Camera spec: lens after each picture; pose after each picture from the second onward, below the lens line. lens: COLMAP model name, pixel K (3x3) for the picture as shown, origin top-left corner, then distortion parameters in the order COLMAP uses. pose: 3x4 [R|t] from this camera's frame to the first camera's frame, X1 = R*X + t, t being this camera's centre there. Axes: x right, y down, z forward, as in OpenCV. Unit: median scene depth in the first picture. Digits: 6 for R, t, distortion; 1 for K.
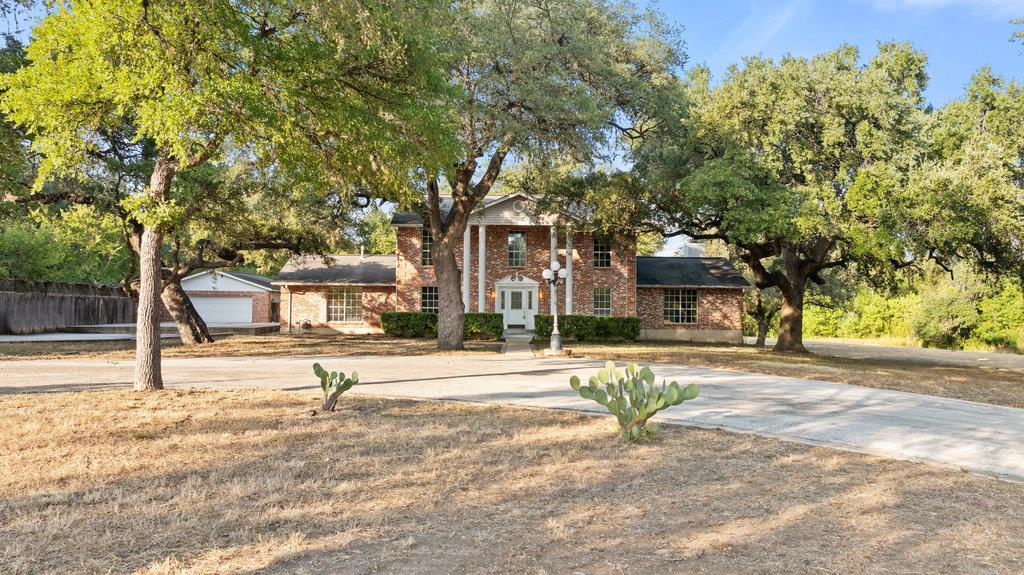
lens RADIAL K [[734.8, 0, 510.2], [0, 734.8, 289.1], [0, 0, 1]] dist [-0.003103, -0.011267]
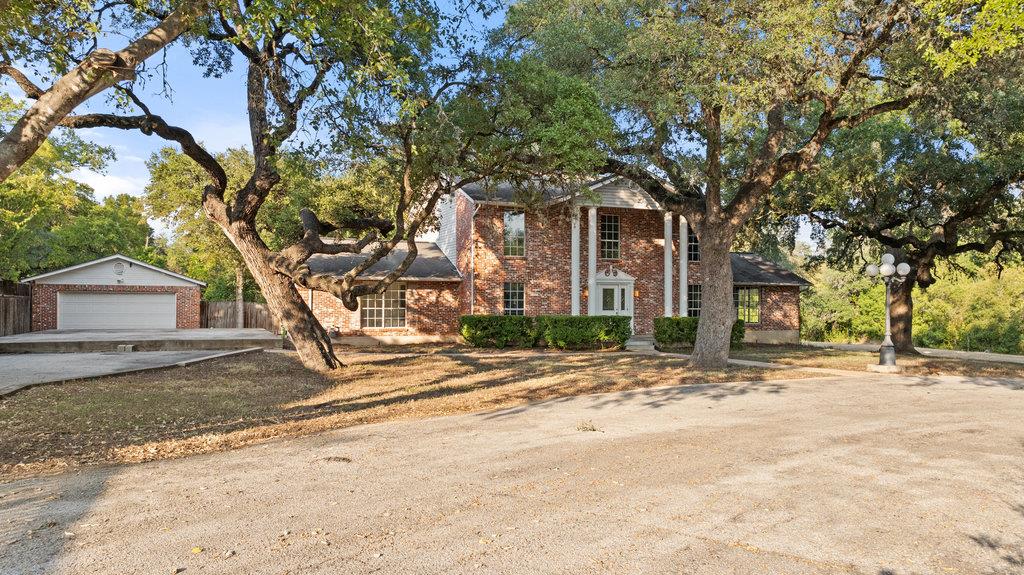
lens RADIAL K [[734.8, 0, 507.1], [0, 734.8, 292.6], [0, 0, 1]] dist [-0.003103, -0.011267]
pose [[0.944069, 0.000637, 0.329748, -0.373790], [-0.005190, 0.999903, 0.012929, -0.002259], [-0.329707, -0.013917, 0.943981, 0.254777]]
